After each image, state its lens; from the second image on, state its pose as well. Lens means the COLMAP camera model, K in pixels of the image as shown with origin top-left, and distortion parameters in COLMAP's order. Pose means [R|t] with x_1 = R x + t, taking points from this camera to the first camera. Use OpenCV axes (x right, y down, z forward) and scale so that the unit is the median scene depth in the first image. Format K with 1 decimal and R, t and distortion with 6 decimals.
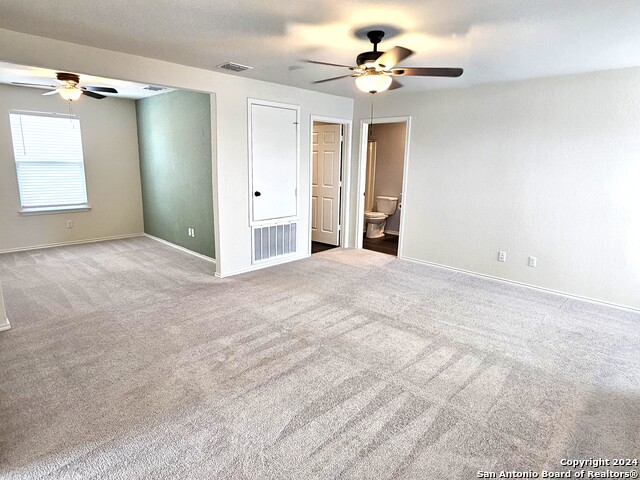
lens RADIAL K [[355.3, 0, 314.9], [0, 355.3, 232.6], [0, 0, 1]] dist [0.000626, -0.000507]
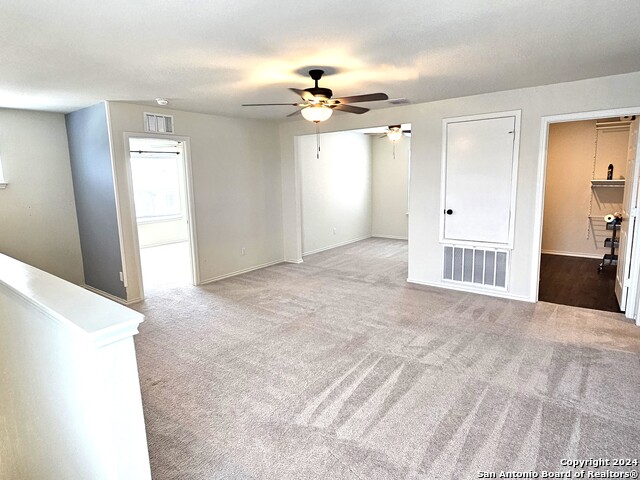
lens RADIAL K [[360.1, 0, 318.2], [0, 360.1, 238.1], [0, 0, 1]] dist [-0.002769, -0.000891]
pose [[0.110650, 0.144474, -0.983303, 0.769520], [-0.182088, 0.975578, 0.122848, -0.090963], [0.977037, 0.165455, 0.134255, 0.500796]]
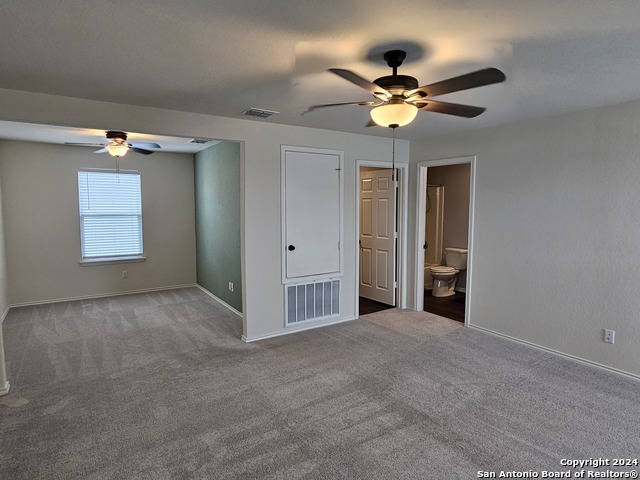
lens RADIAL K [[360.1, 0, 318.2], [0, 360.1, 238.1], [0, 0, 1]] dist [-0.002769, -0.000891]
pose [[0.976785, 0.000586, -0.214221, 0.094386], [-0.024774, 0.993596, -0.110244, -0.033964], [0.212785, 0.112992, 0.970544, 0.126026]]
